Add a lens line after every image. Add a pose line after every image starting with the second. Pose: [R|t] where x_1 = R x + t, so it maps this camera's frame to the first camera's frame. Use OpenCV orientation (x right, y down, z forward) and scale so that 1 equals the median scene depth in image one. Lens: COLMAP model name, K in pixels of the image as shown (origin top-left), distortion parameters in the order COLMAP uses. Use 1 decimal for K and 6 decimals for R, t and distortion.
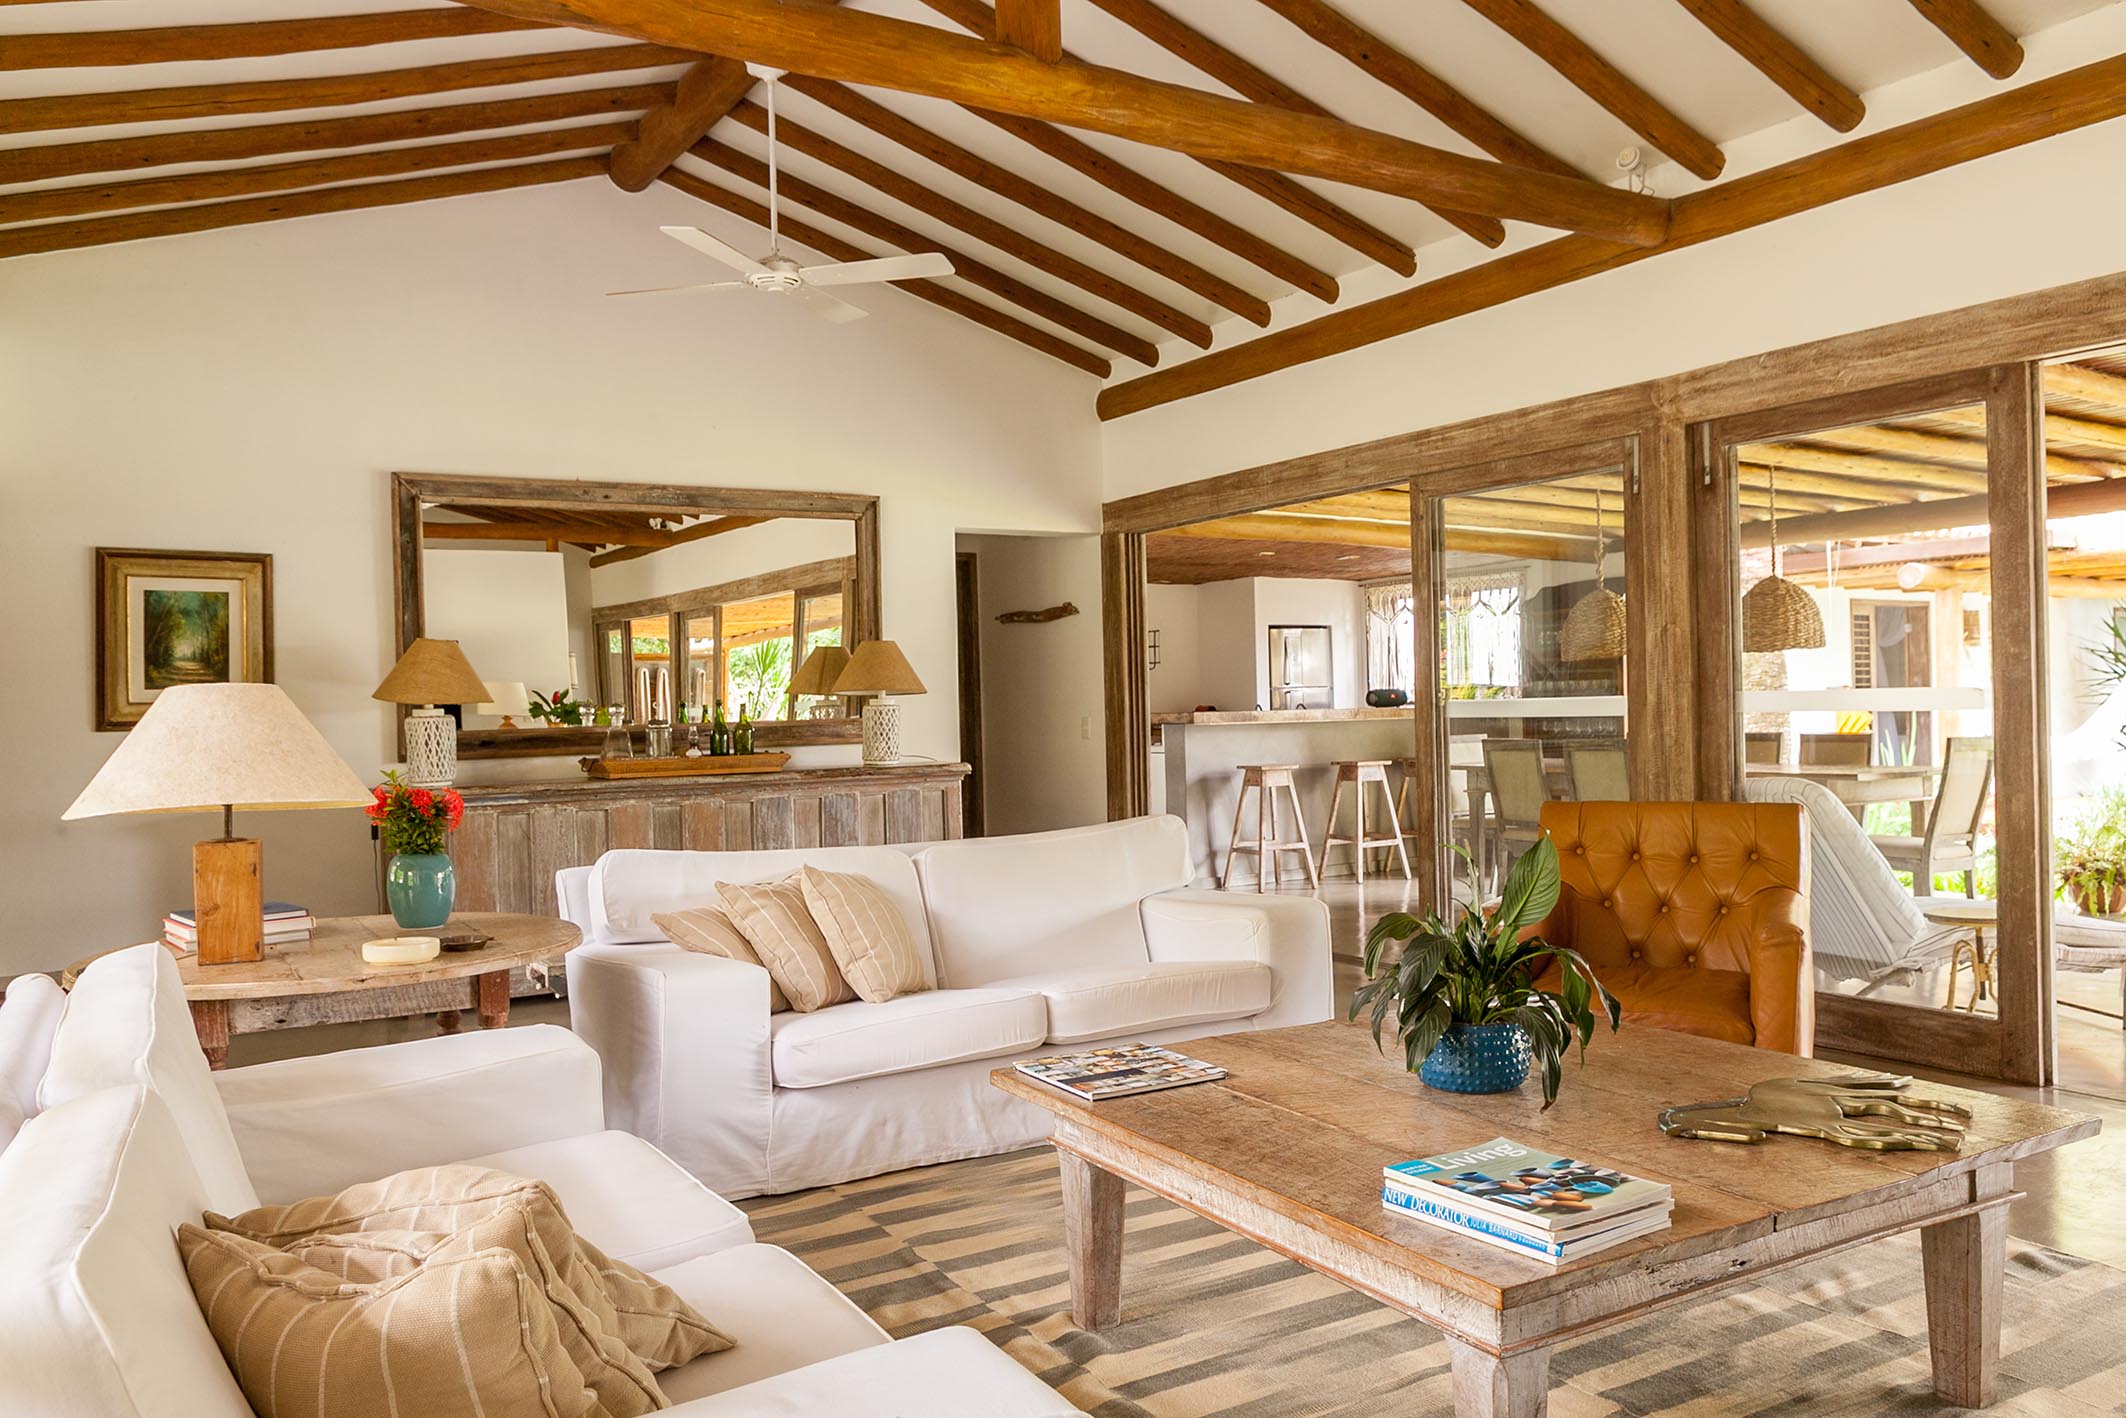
lens RADIAL K [[1560.0, 0, 1072.3], [0, 1560.0, 708.8], [0, 0, 1]] dist [-0.026506, -0.000714]
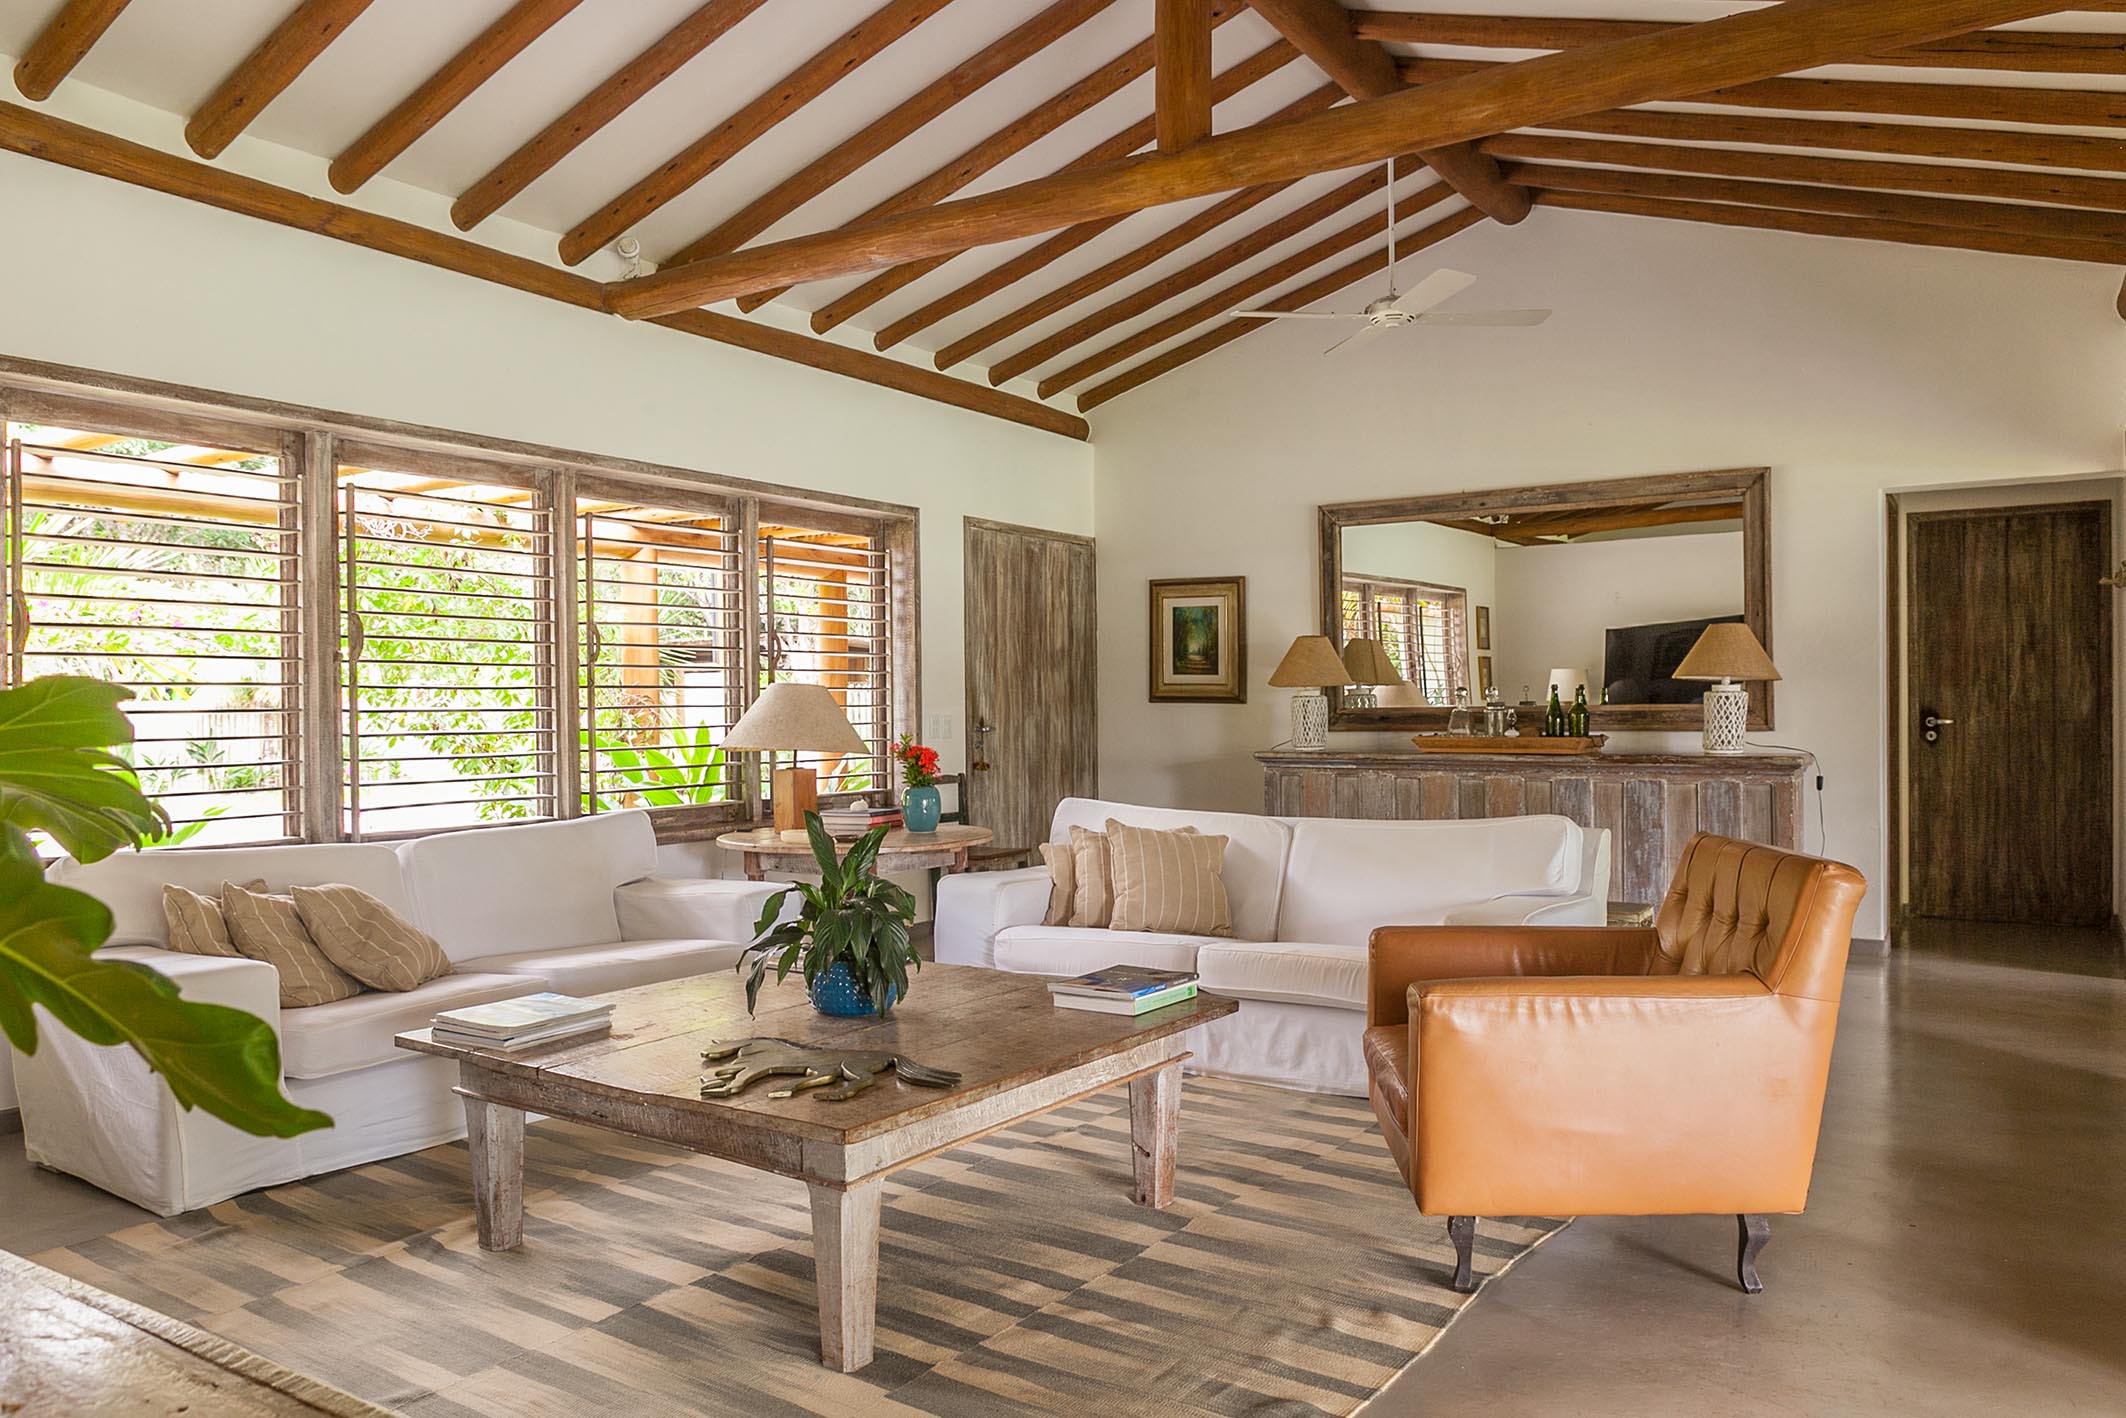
lens RADIAL K [[1560.0, 0, 1066.6], [0, 1560.0, 710.1], [0, 0, 1]] dist [-0.026506, -0.000714]
pose [[0.409527, 0.026122, -0.911924, 0.655876], [-0.003267, 0.999626, 0.027167, -0.017424], [0.912292, -0.008146, 0.409459, 0.279712]]
